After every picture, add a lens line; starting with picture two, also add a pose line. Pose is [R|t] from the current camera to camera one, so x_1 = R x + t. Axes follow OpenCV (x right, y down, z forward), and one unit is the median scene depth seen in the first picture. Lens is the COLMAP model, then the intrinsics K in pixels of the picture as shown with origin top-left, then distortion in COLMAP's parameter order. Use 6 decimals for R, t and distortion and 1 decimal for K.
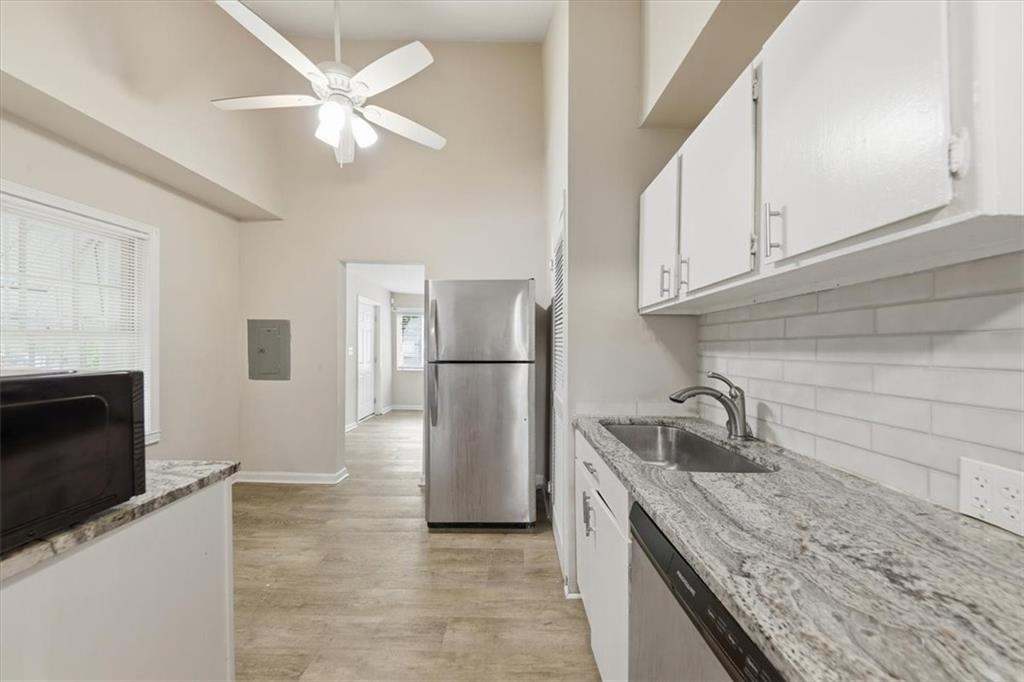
lens RADIAL K [[352.6, 0, 509.2], [0, 352.6, 345.8], [0, 0, 1]] dist [0.016692, -0.009852]
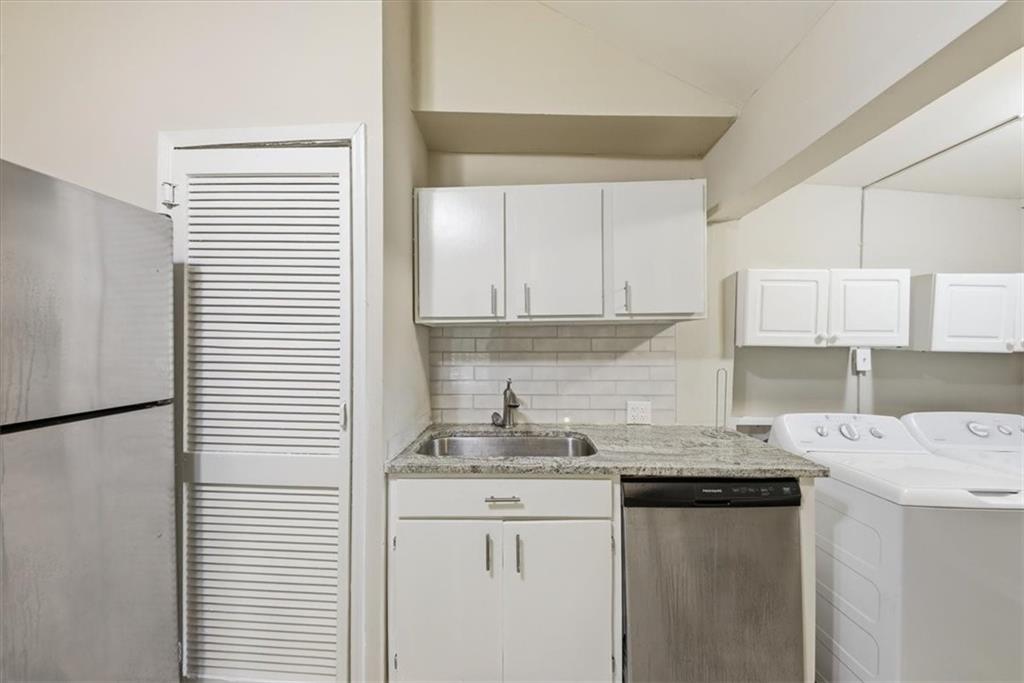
lens RADIAL K [[352.6, 0, 509.2], [0, 352.6, 346.3], [0, 0, 1]] dist [0.016692, -0.009852]
pose [[0.014481, -0.008501, 0.999859, -0.685217], [-0.004581, 0.999953, 0.008568, -0.052711], [-0.999885, -0.004704, 0.014441, 1.000526]]
